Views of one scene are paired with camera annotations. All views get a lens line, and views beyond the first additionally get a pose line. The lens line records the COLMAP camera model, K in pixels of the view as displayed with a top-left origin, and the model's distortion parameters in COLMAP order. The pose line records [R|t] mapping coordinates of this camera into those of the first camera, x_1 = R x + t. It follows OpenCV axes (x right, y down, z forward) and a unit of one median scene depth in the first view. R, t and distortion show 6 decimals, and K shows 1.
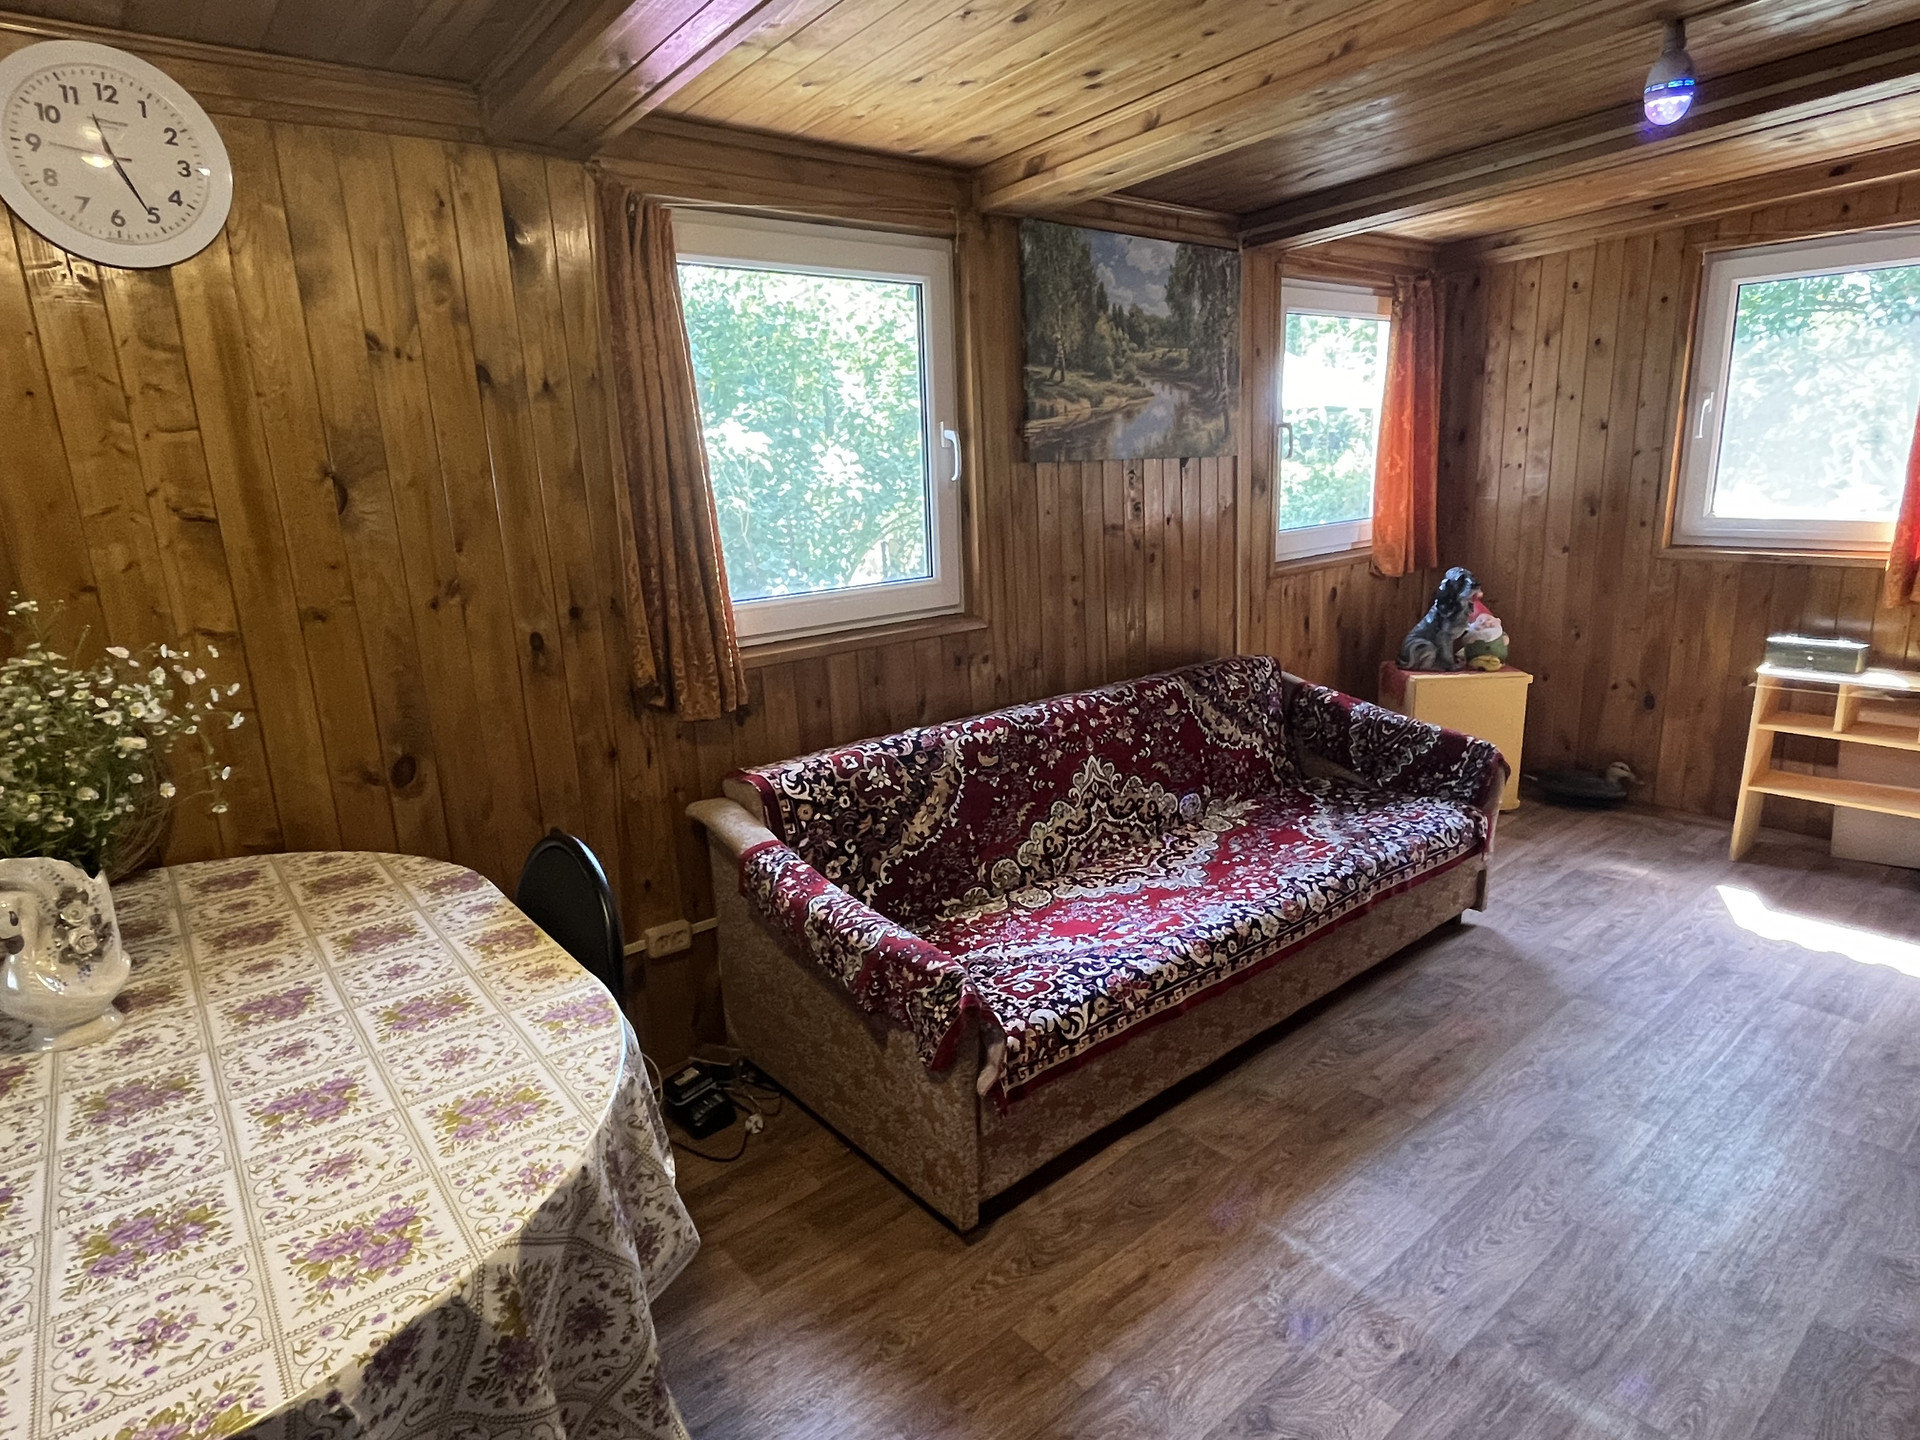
lens RADIAL K [[1087.6, 0, 949.7], [0, 1087.6, 717.8], [0, 0, 1]] dist [-0.002151, 0.000730]
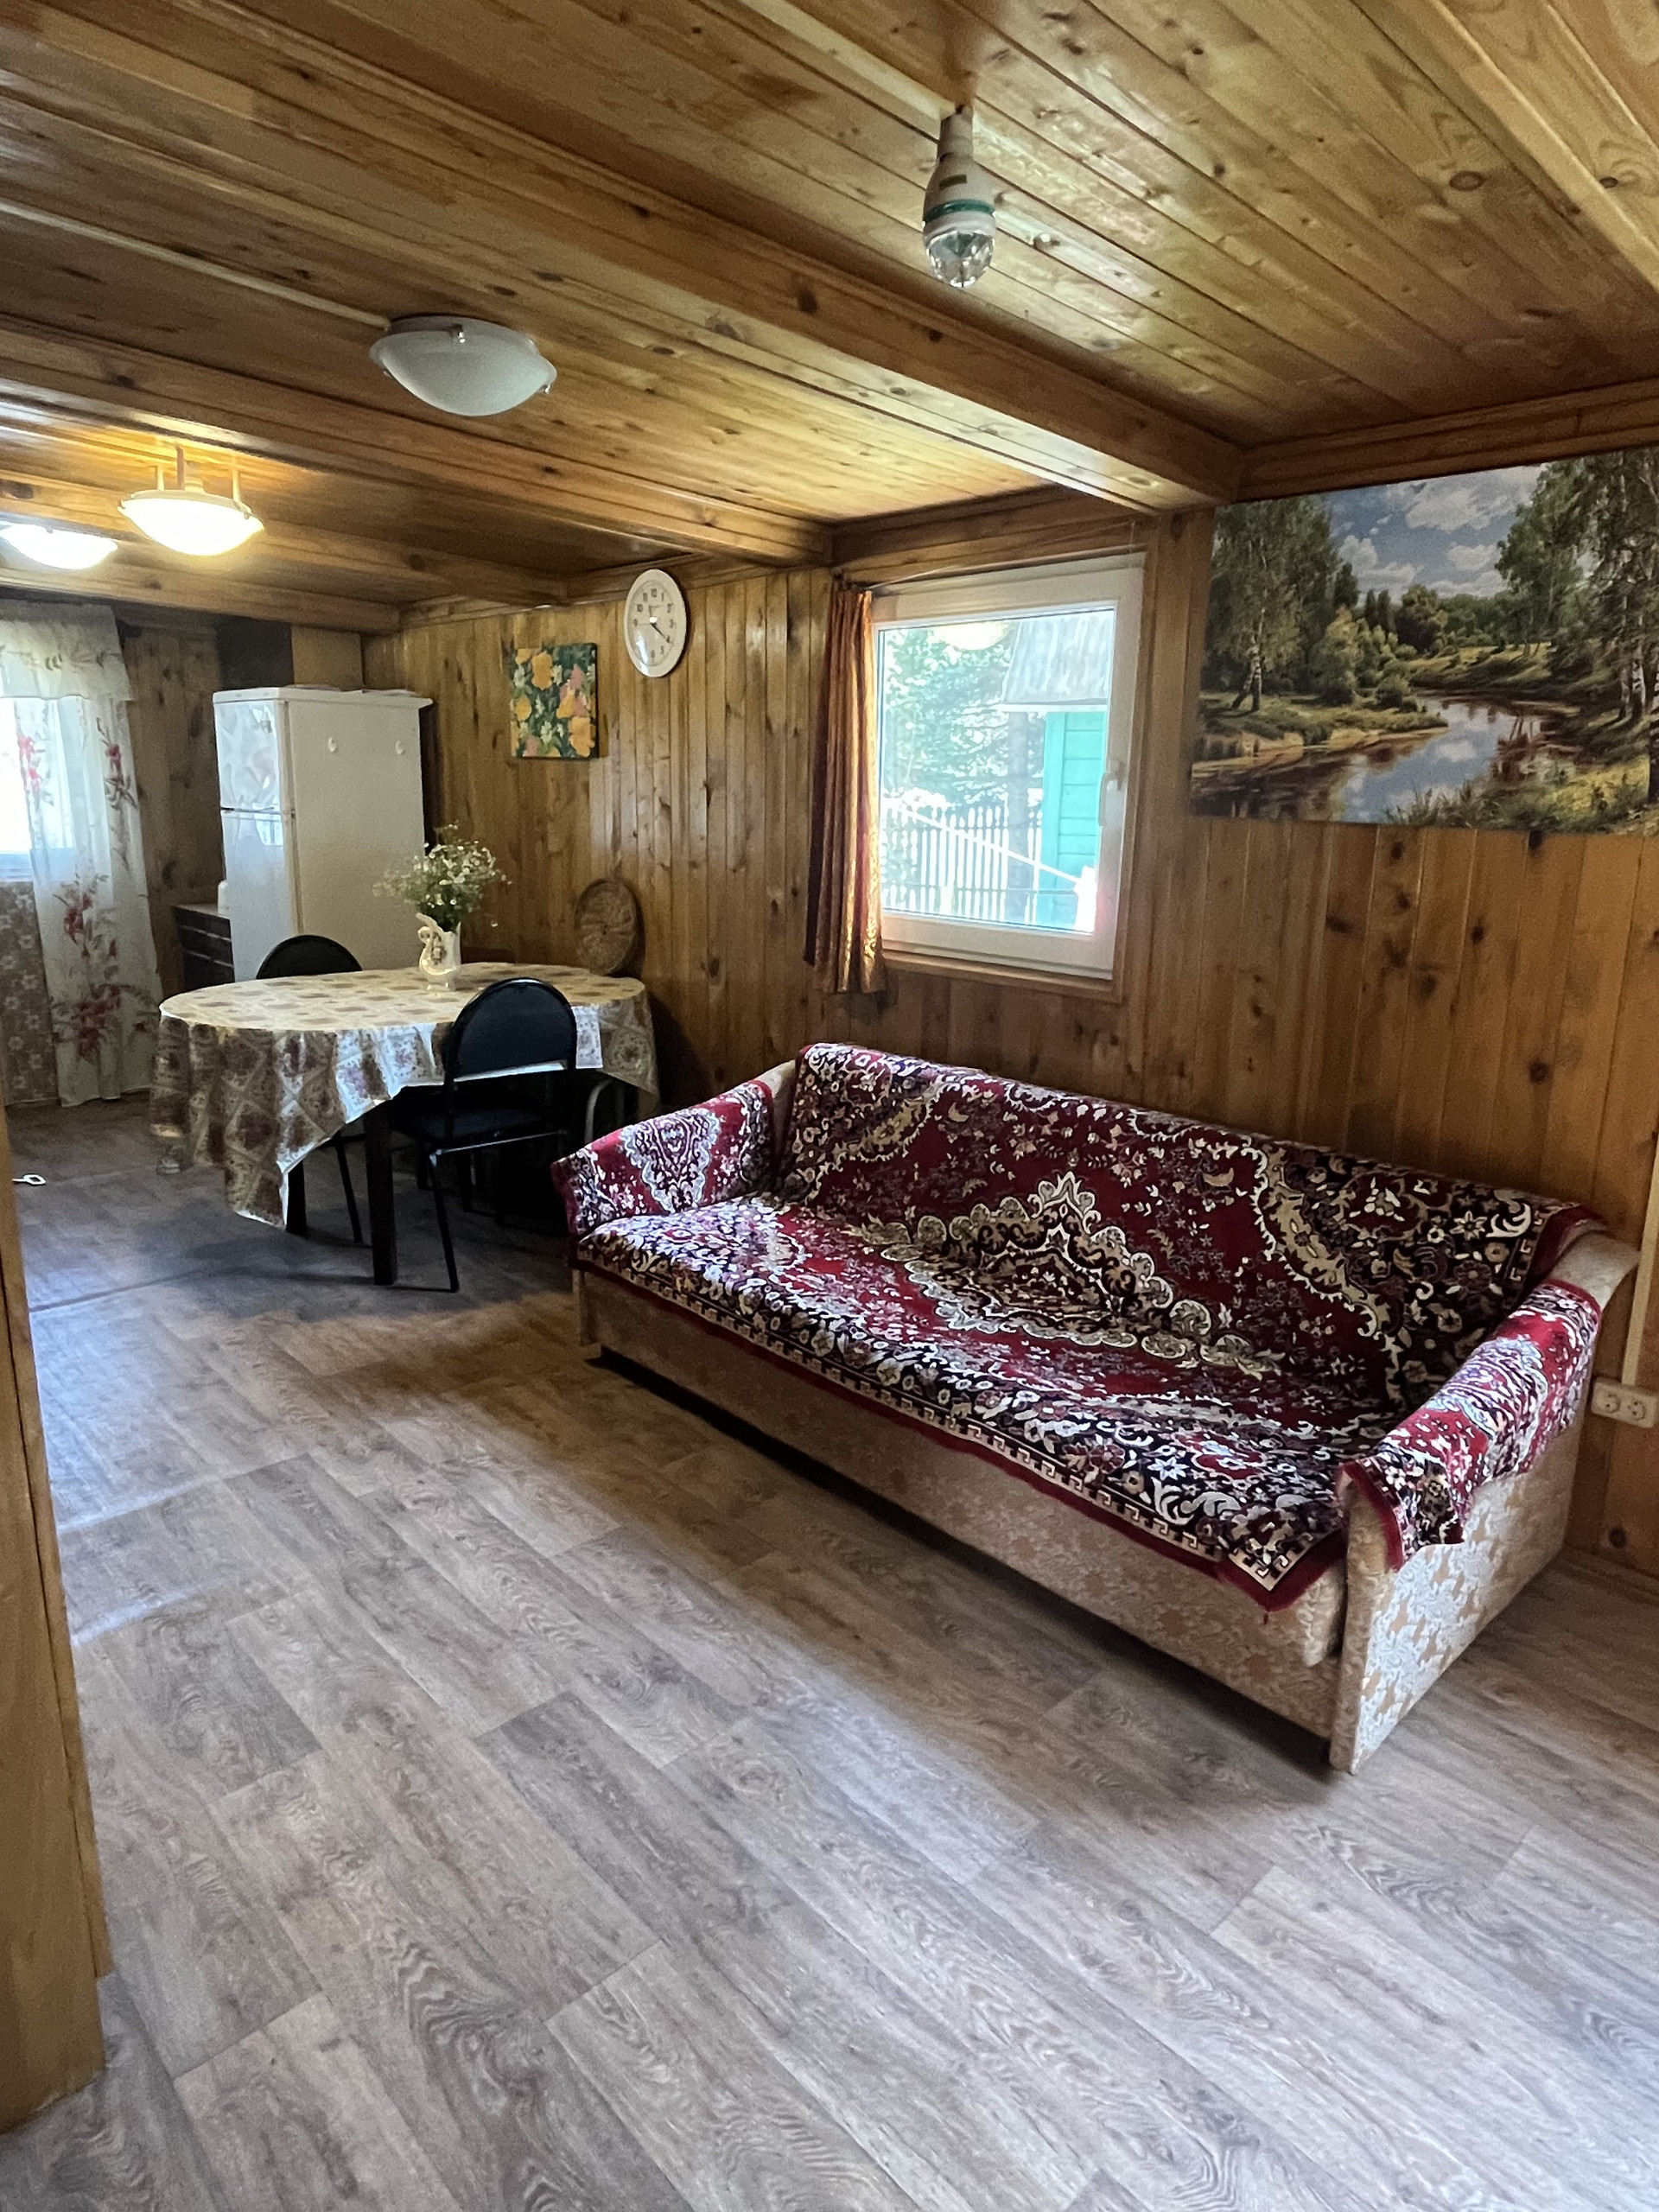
lens RADIAL K [[1323.4, 0, 834.5], [0, 1323.4, 1091.3], [0, 0, 1]] dist [0.001663, -0.002731]
pose [[0.069656, 0.268166, -0.960851, 1.044563], [-0.252636, 0.936533, 0.243065, -0.216601], [0.965051, 0.225815, 0.132983, 0.672195]]
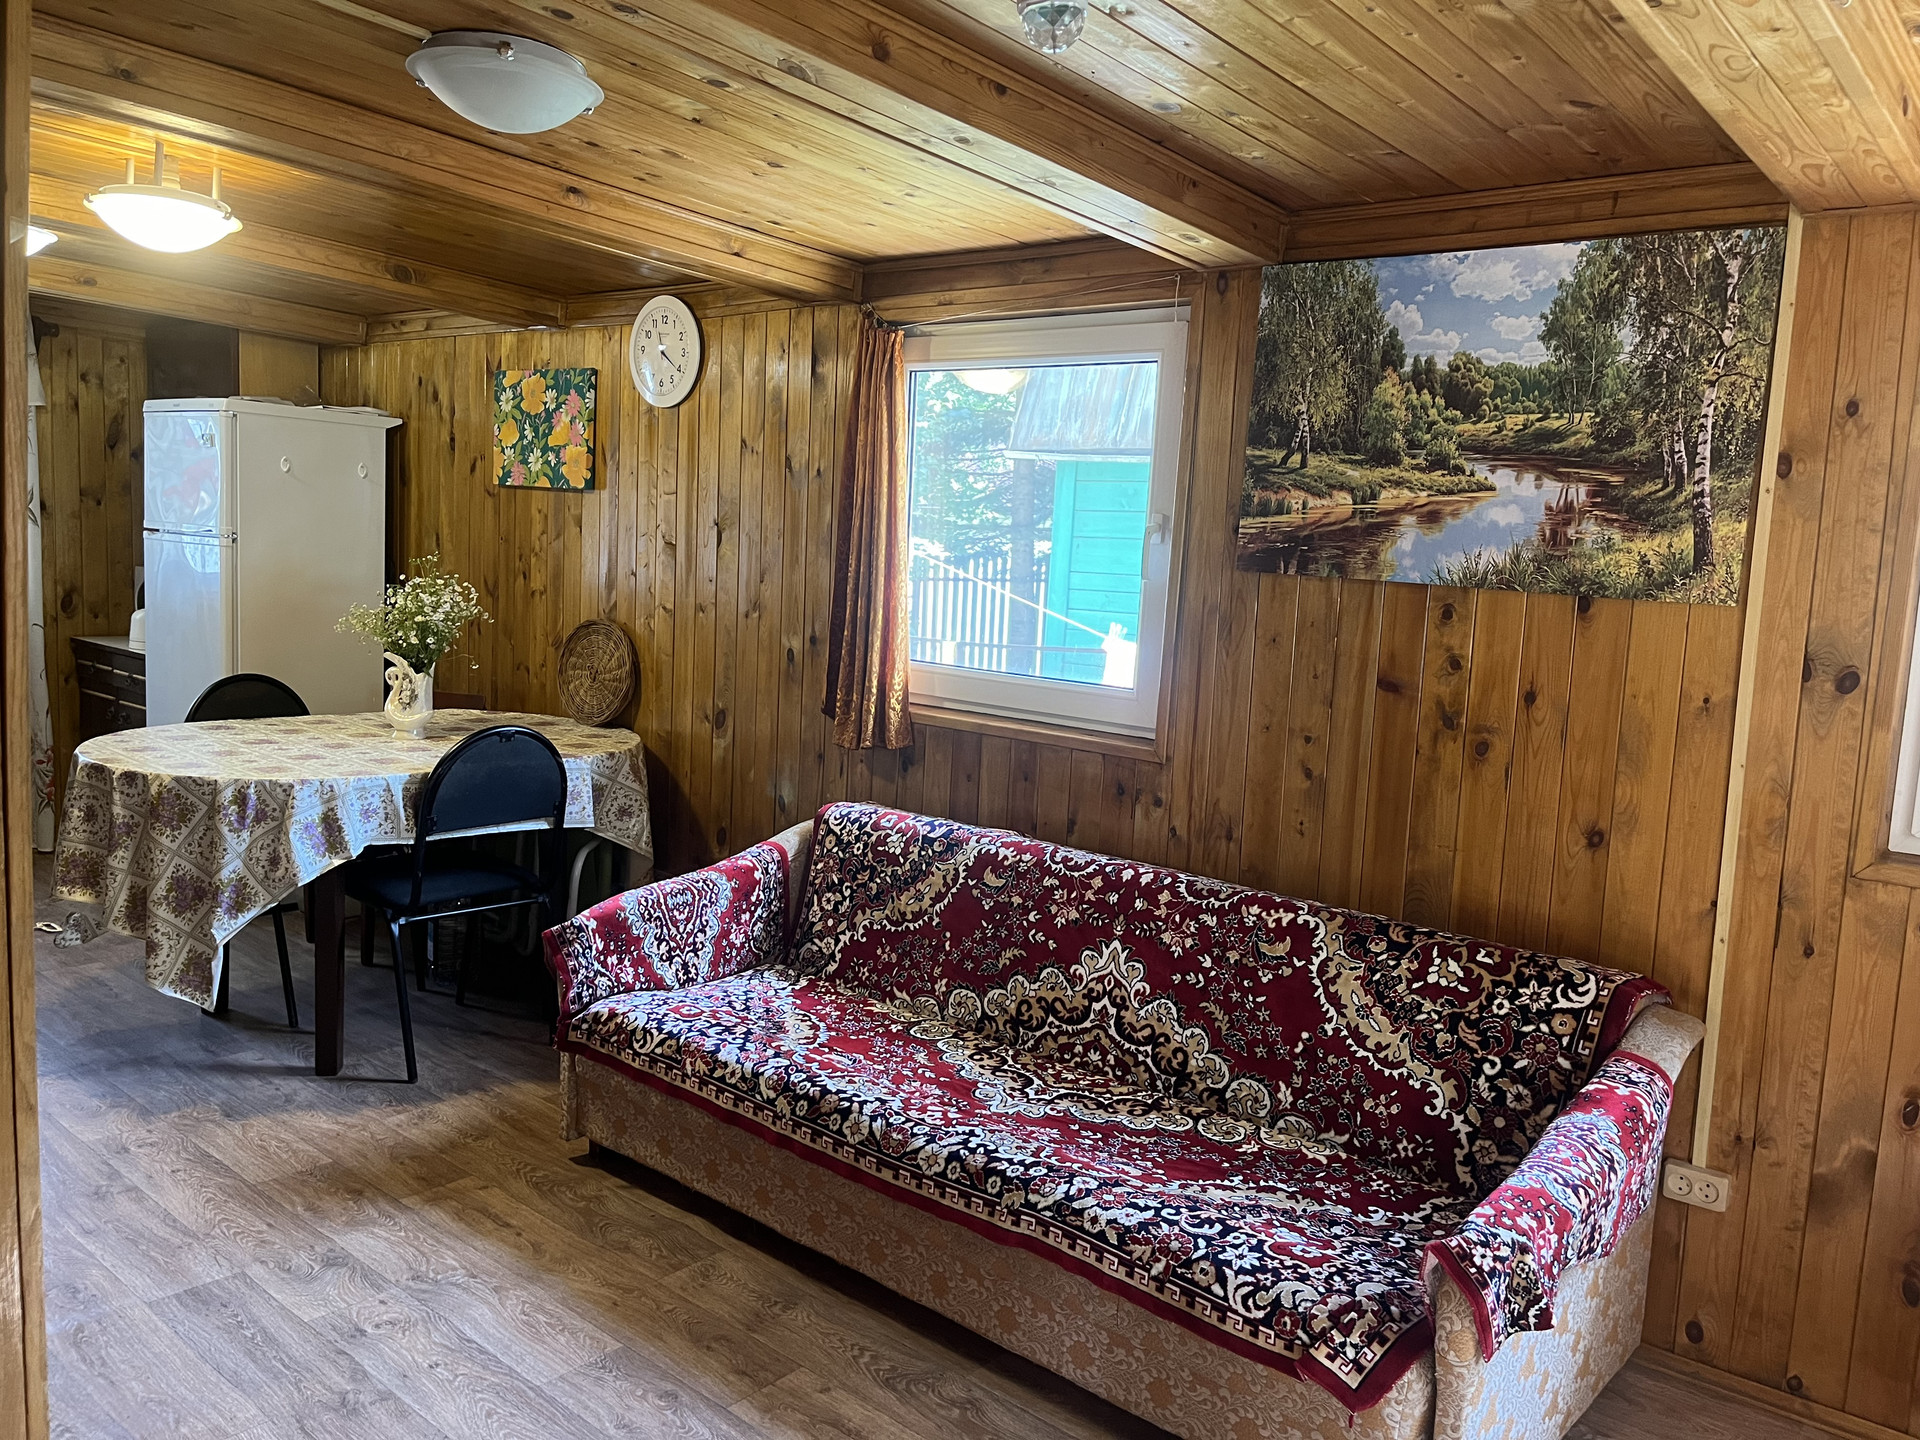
lens RADIAL K [[1465.7, 0, 963.6], [0, 1465.7, 711.5], [0, 0, 1]] dist [0.058550, -0.060726]
pose [[0.169600, 0.168981, -0.970918, 1.078133], [-0.285626, 0.951334, 0.115680, -0.206096], [0.943215, 0.257700, 0.209612, 0.628736]]
